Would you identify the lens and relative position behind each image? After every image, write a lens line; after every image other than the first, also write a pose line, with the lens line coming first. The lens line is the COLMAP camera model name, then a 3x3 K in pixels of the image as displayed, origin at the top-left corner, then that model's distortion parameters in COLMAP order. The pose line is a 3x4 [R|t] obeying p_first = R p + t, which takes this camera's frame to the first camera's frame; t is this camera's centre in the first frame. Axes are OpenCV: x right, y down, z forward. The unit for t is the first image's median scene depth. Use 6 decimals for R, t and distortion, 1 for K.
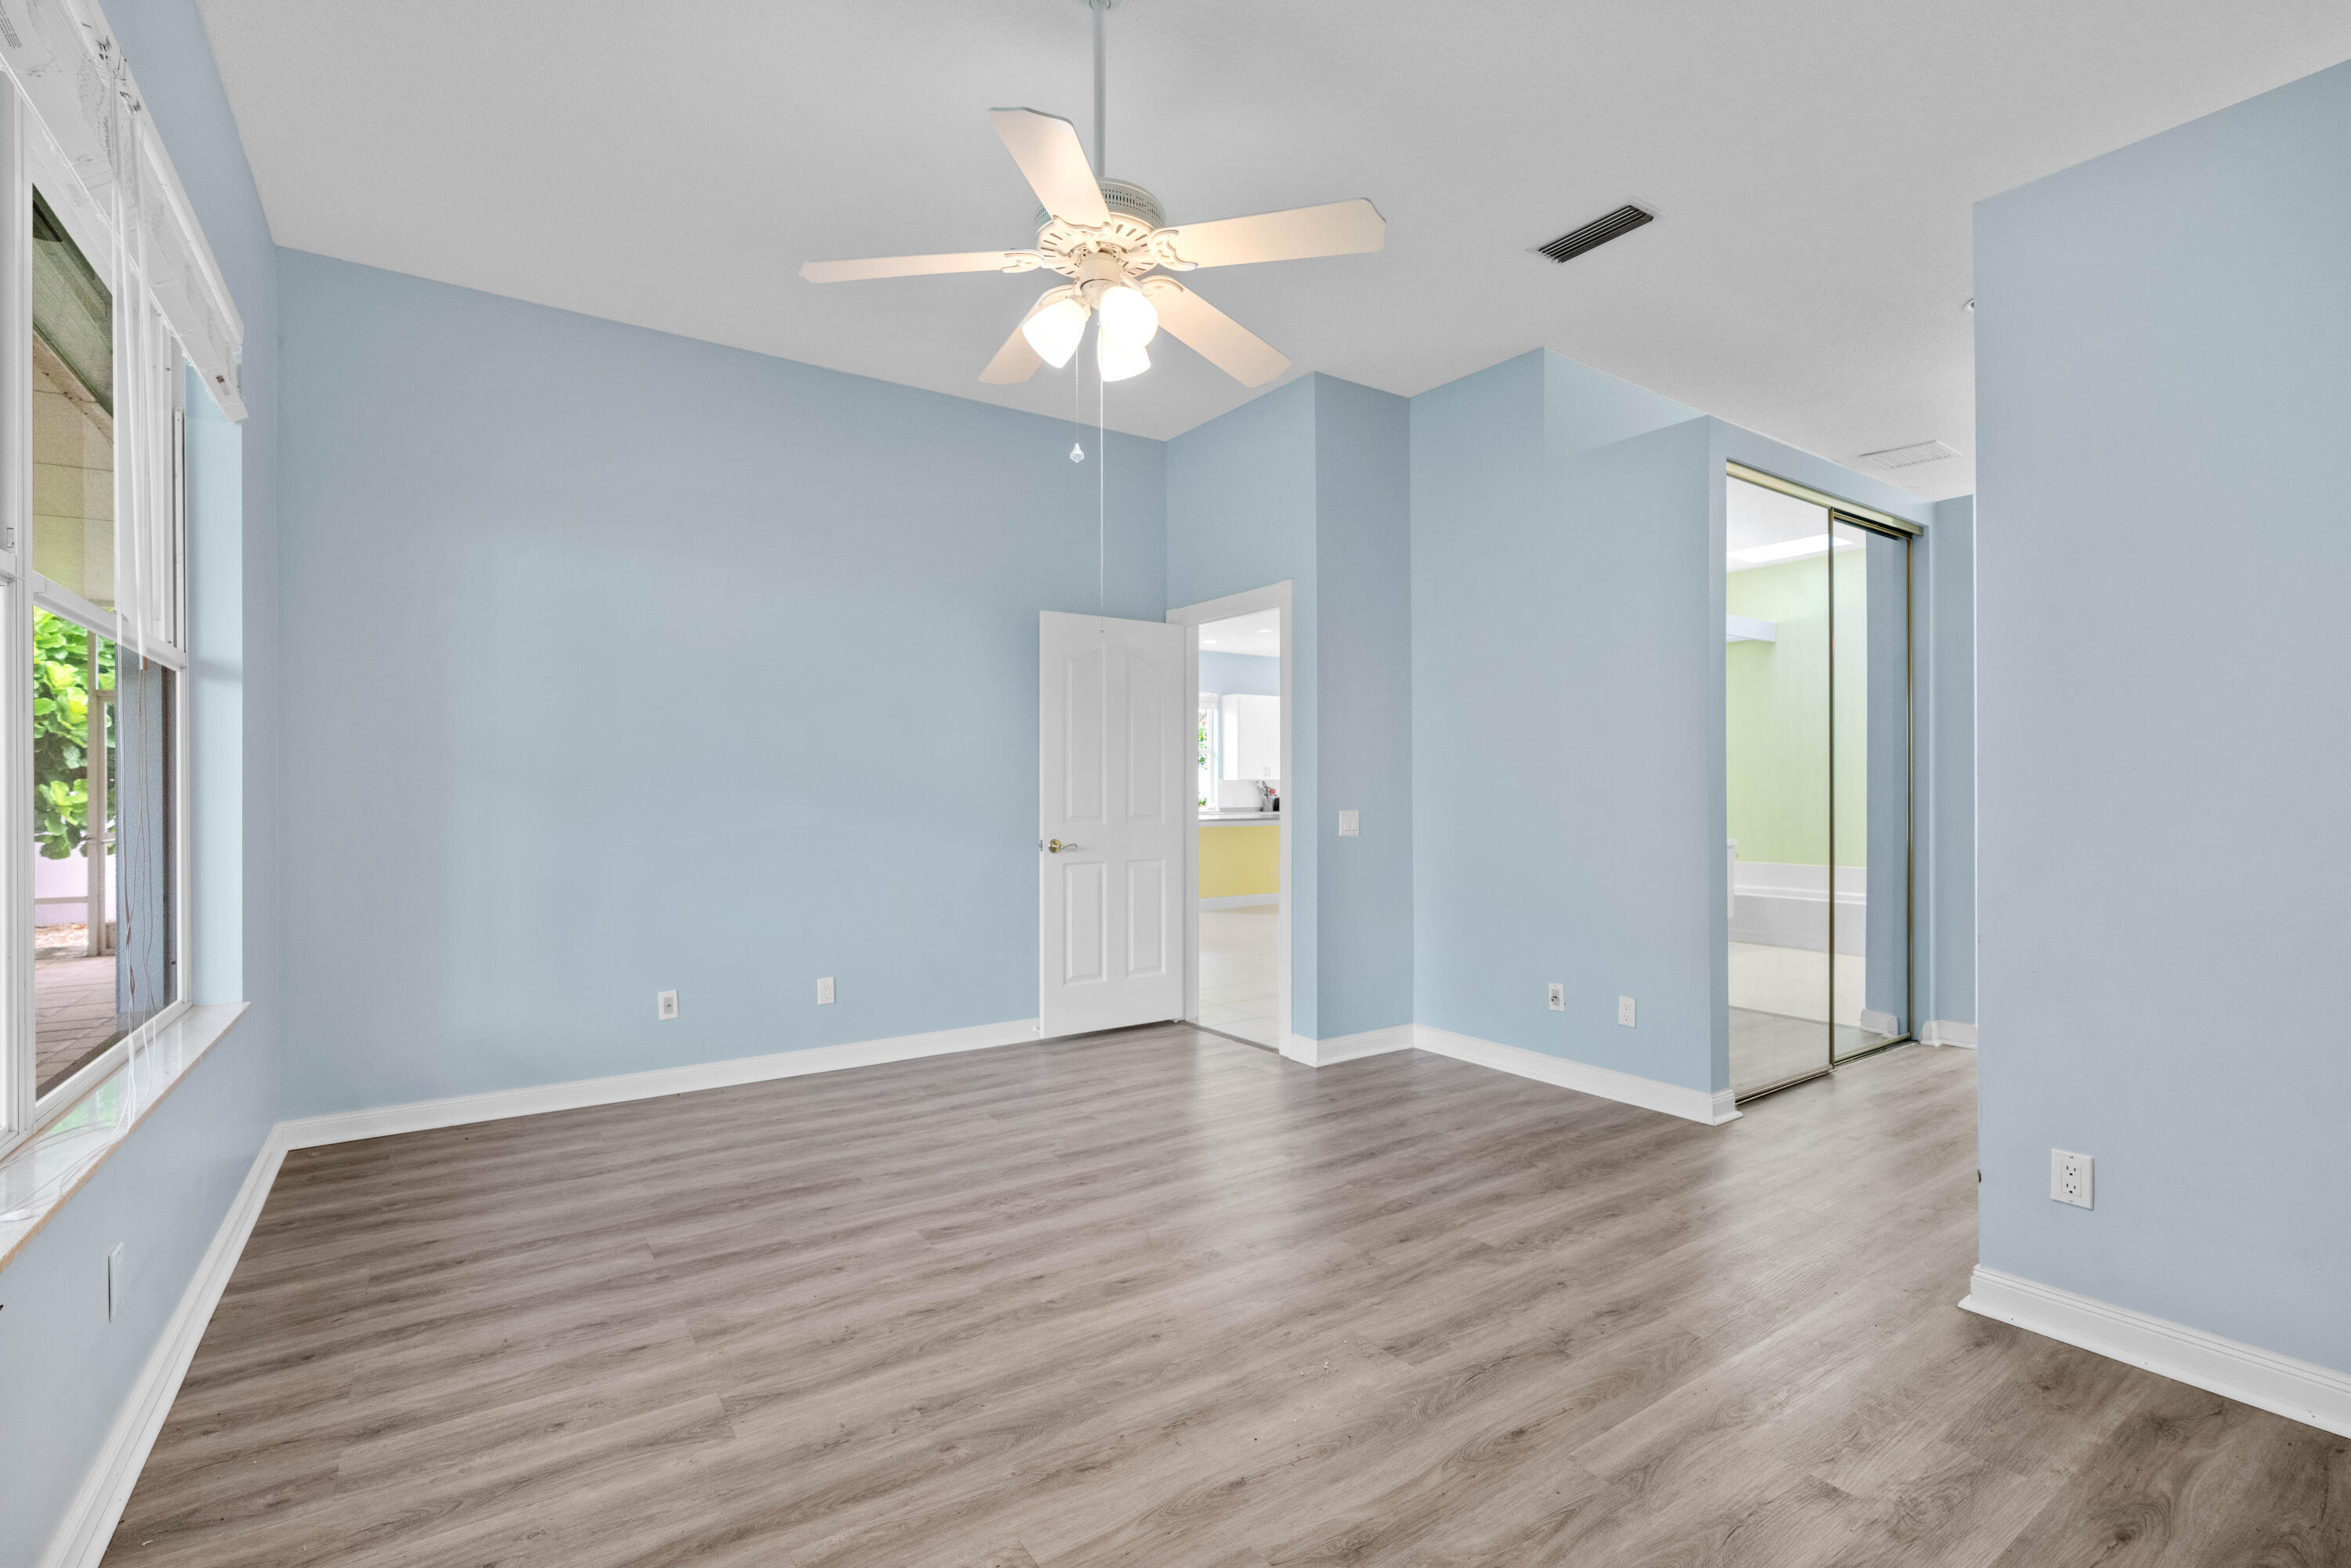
lens RADIAL K [[1040.4, 0, 1194.9], [0, 1040.4, 776.8], [0, 0, 1]] dist [-0.012532, 0.005164]
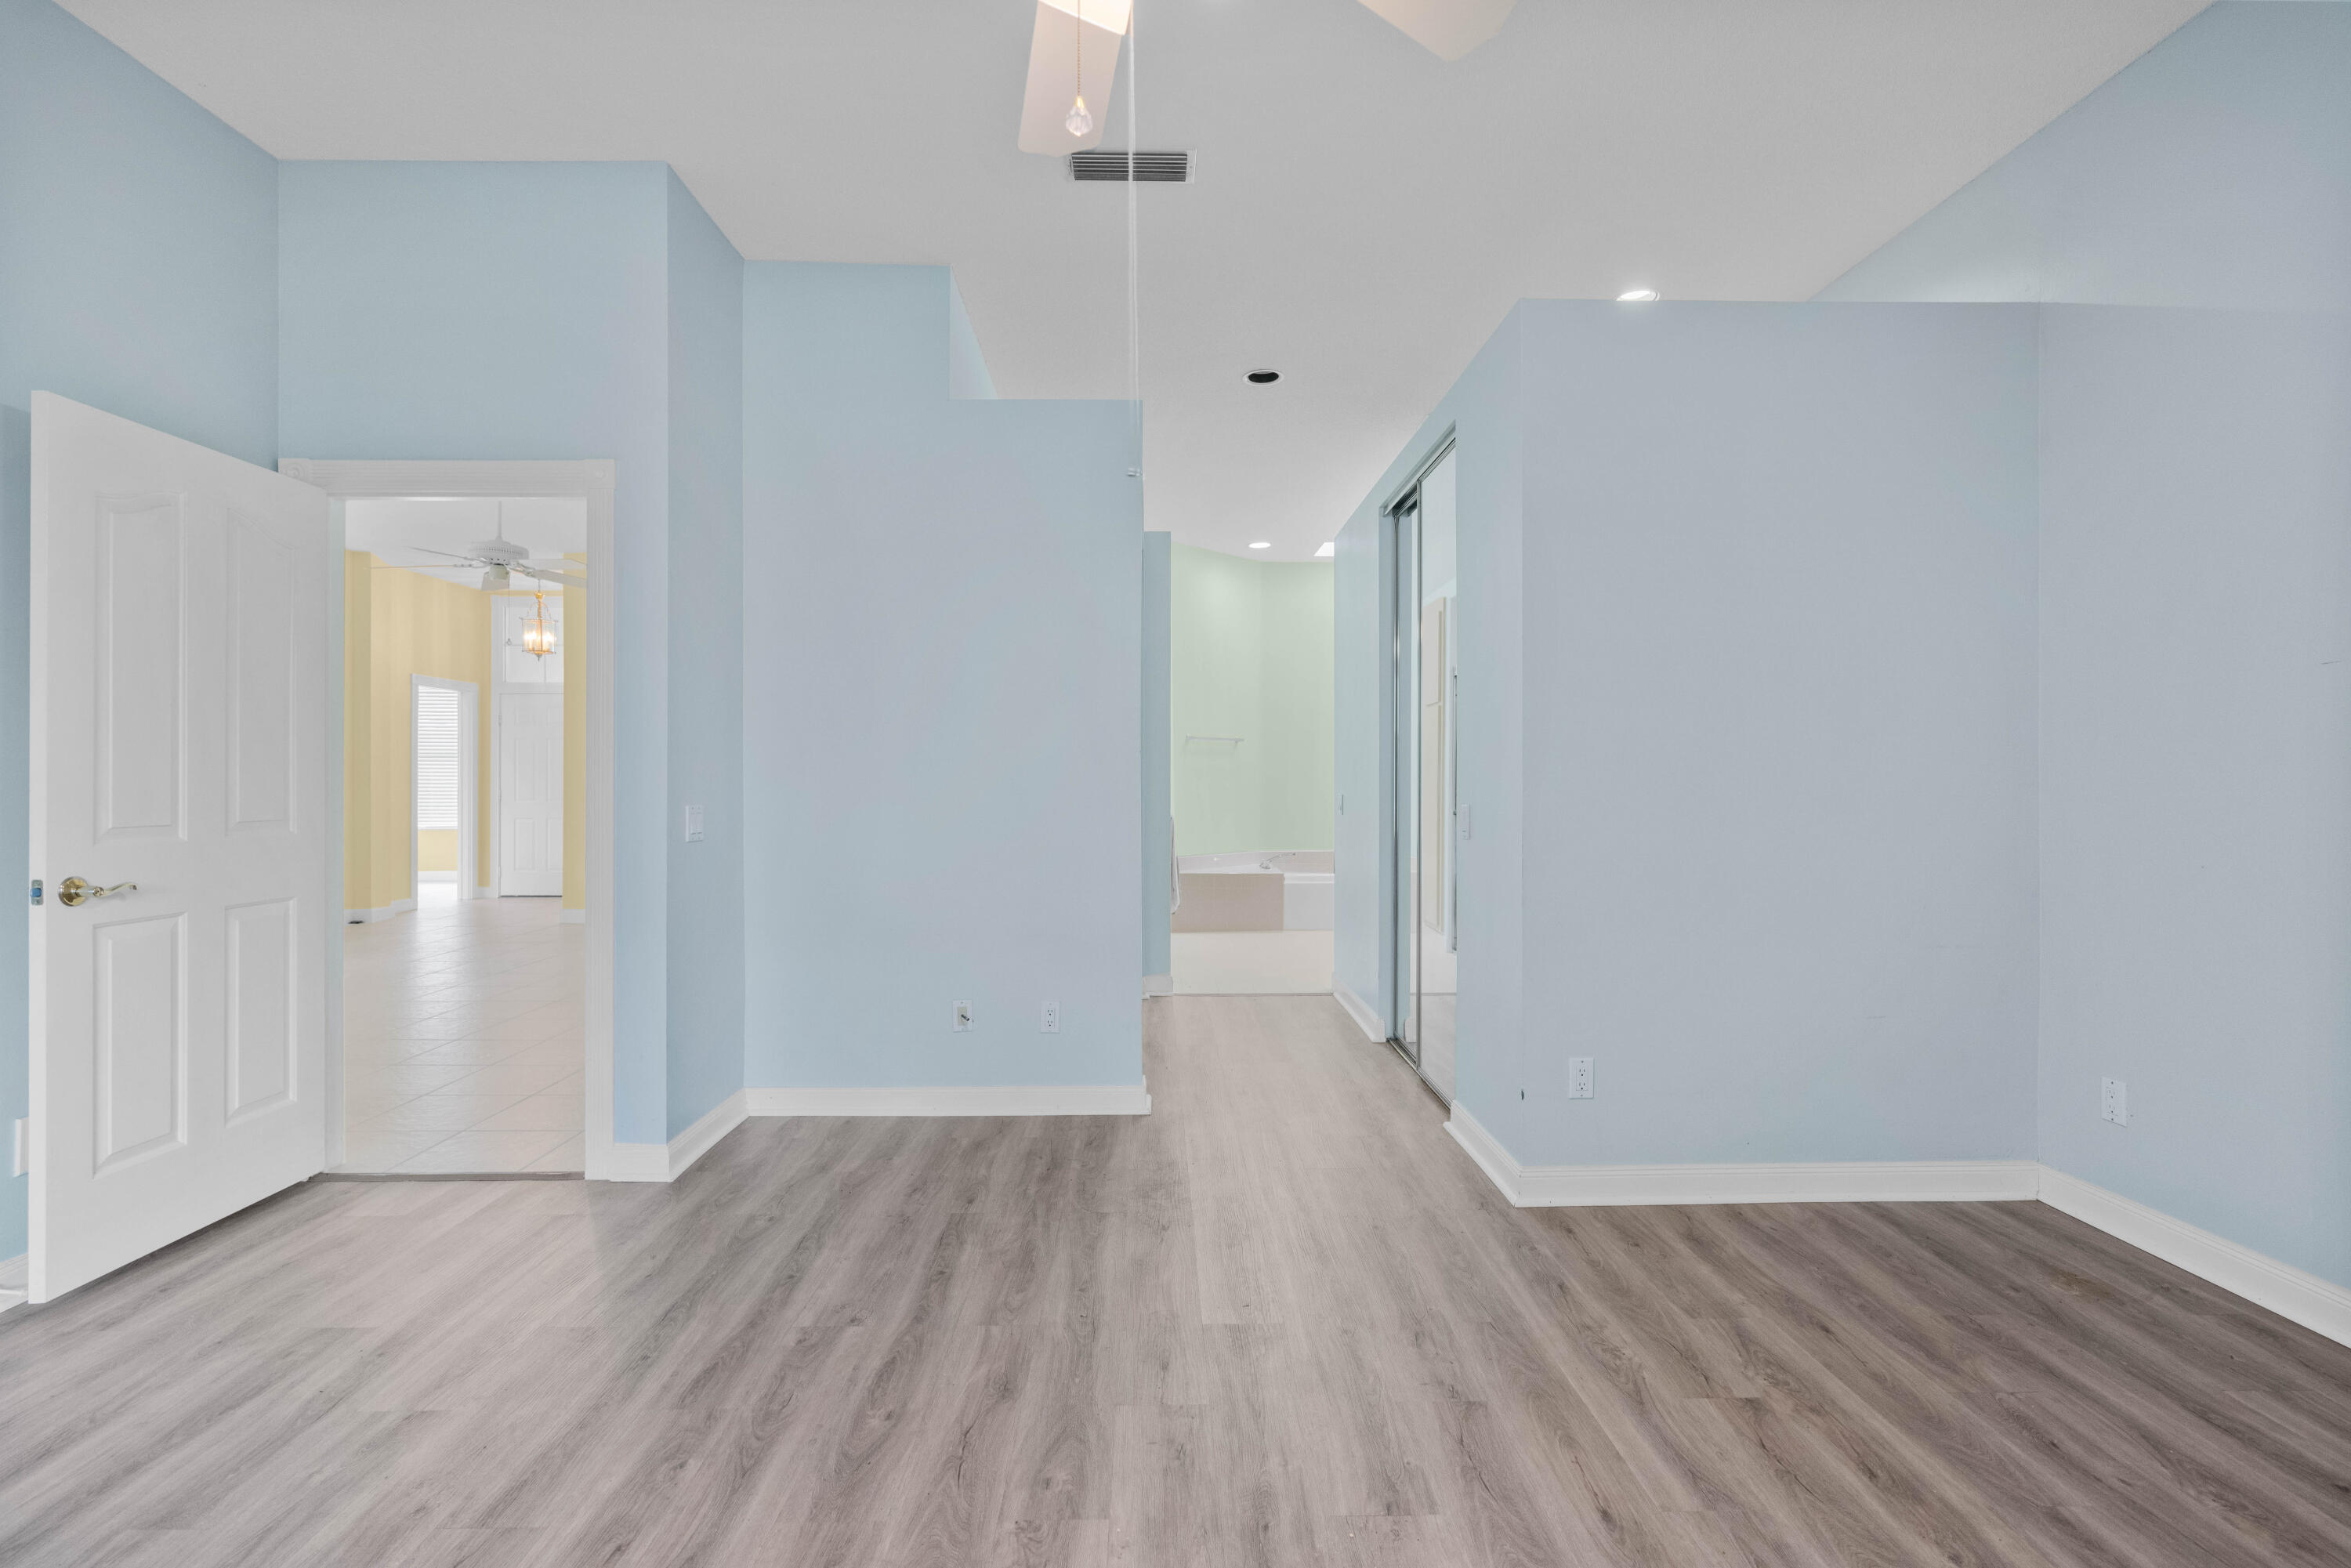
lens RADIAL K [[1040.4, 0, 1169.3], [0, 1040.4, 774.4], [0, 0, 1]] dist [-0.012532, 0.005164]
pose [[0.567827, 0.006875, 0.823119, -0.397349], [-0.013522, 0.999908, 0.000976, 0.009283], [-0.823037, -0.011685, 0.567868, 0.526094]]
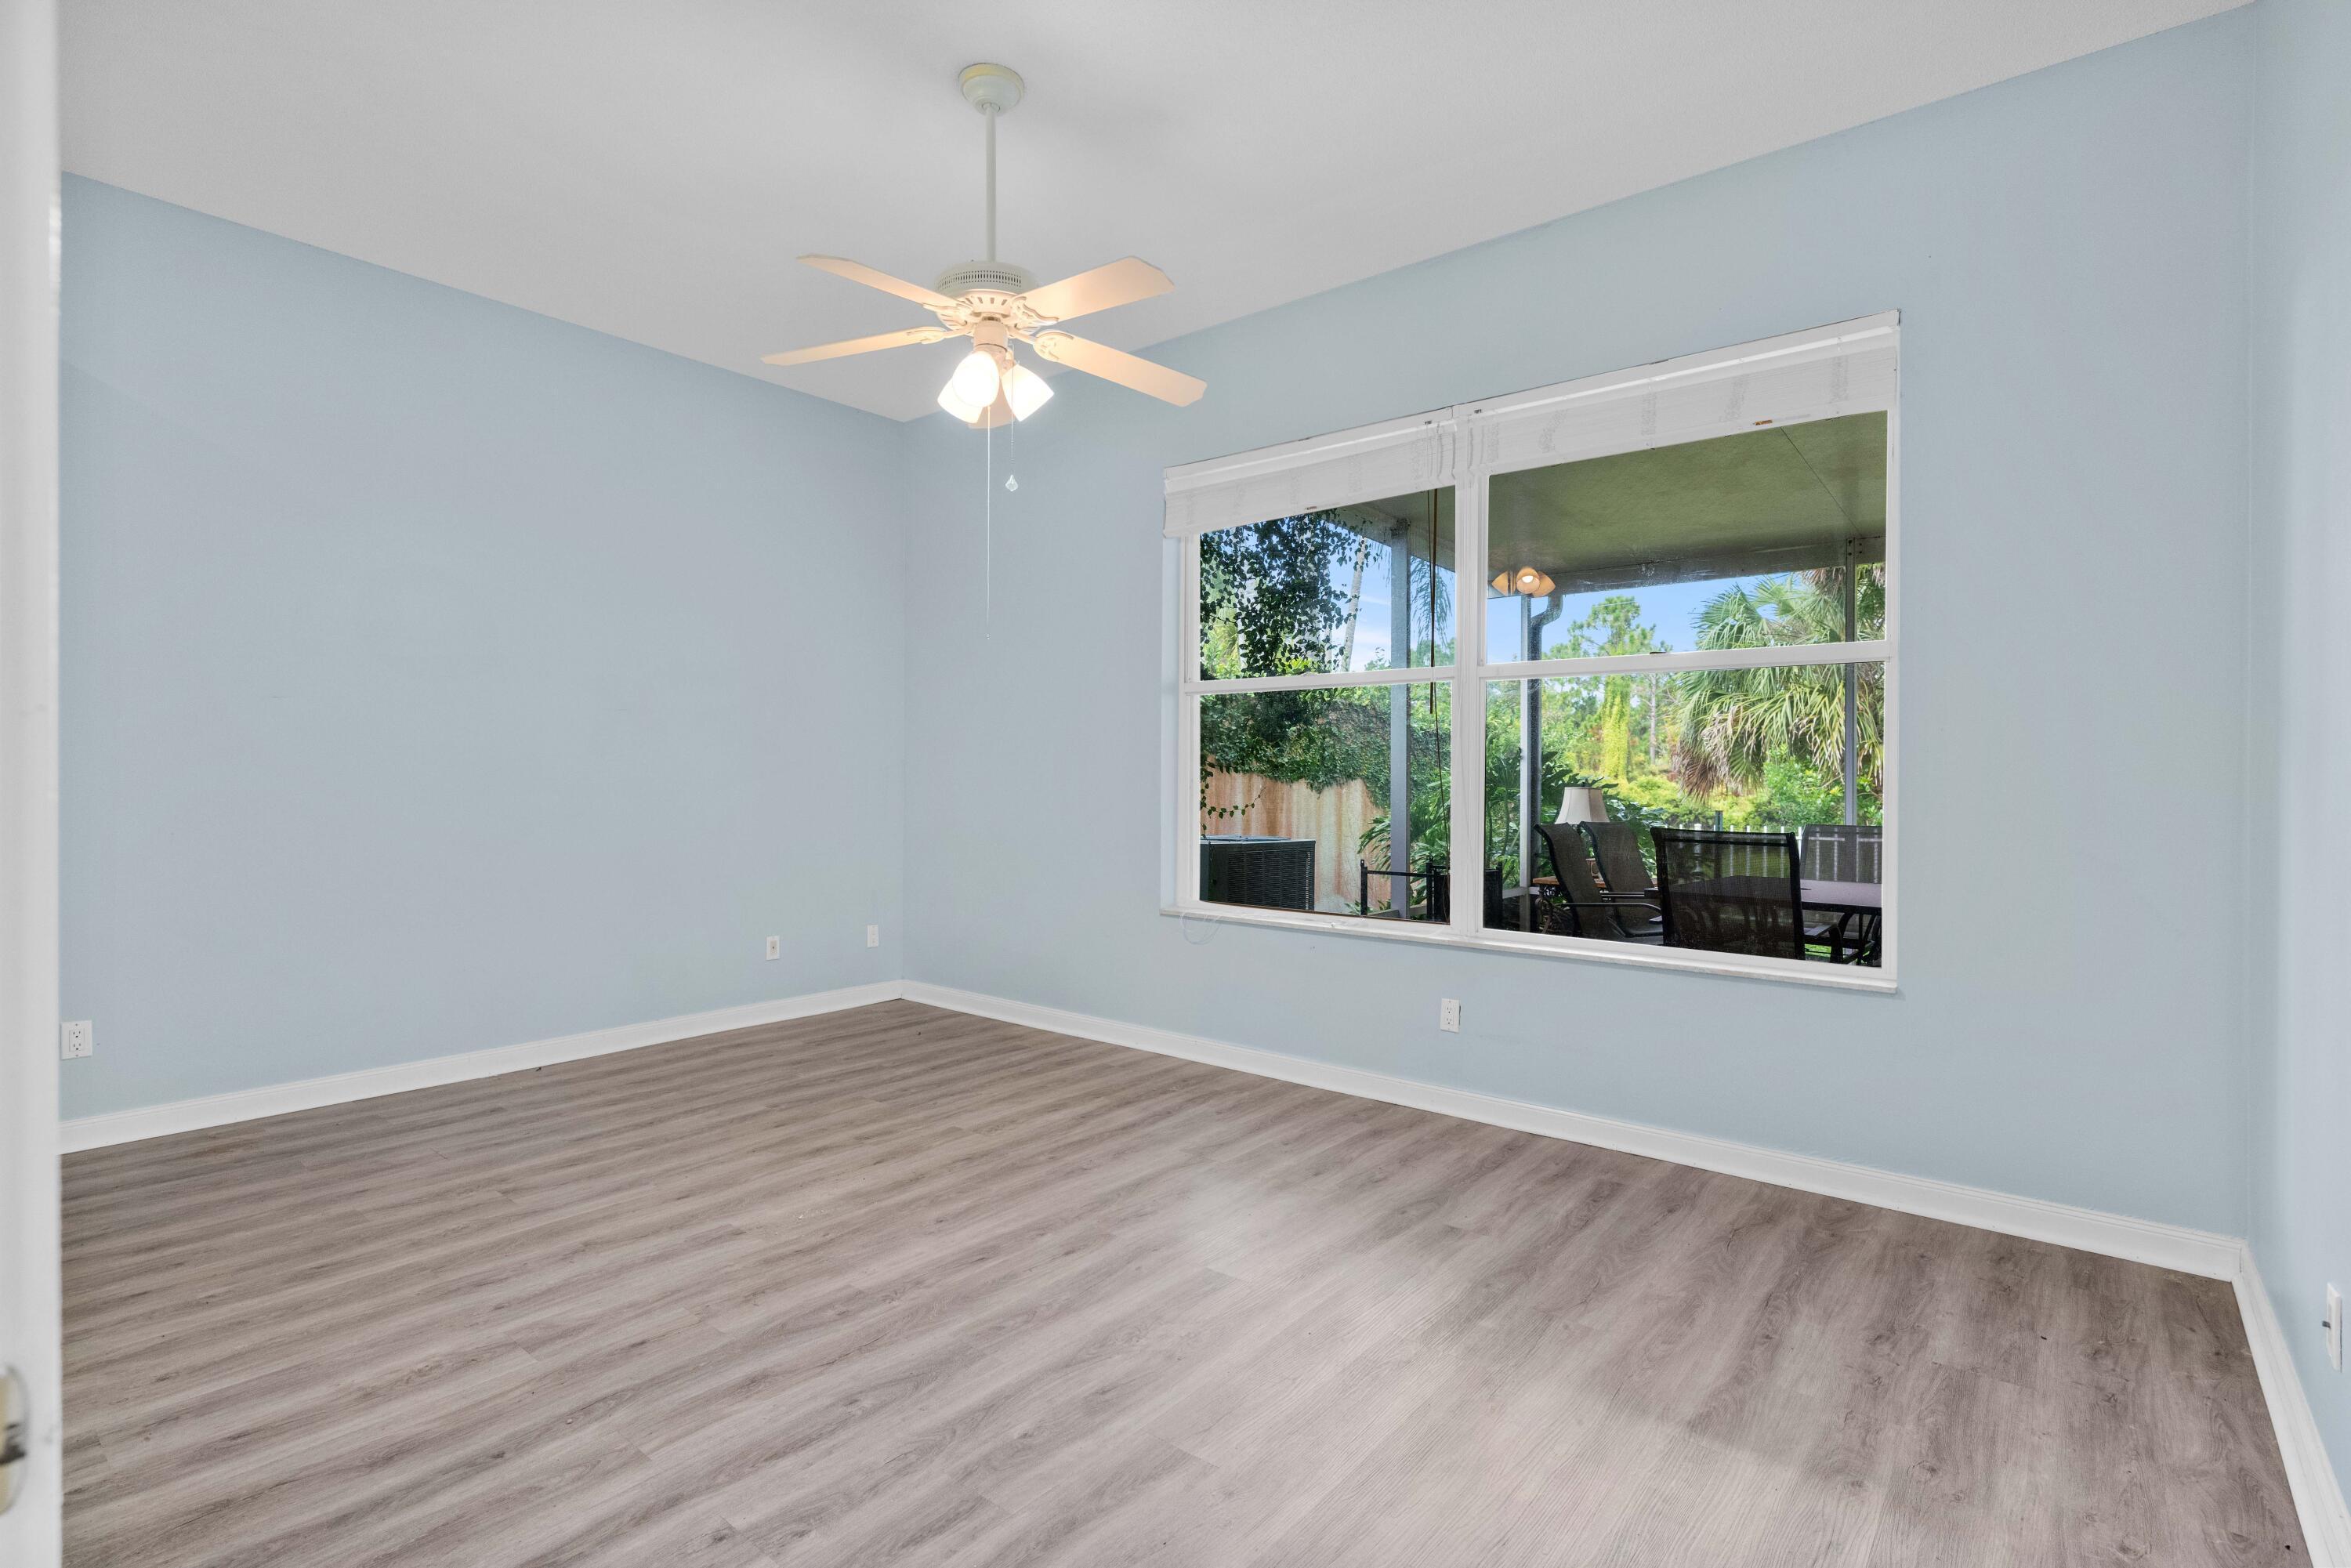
lens RADIAL K [[1135.6, 0, 1151.4], [0, 1135.6, 779.7], [0, 0, 1]] dist [-0.001513, -0.000076]
pose [[-0.971827, -0.003077, -0.235673, 0.027319], [-0.000765, 0.999951, -0.009898, 0.029575], [0.235692, -0.009439, -0.971782, 1.779612]]
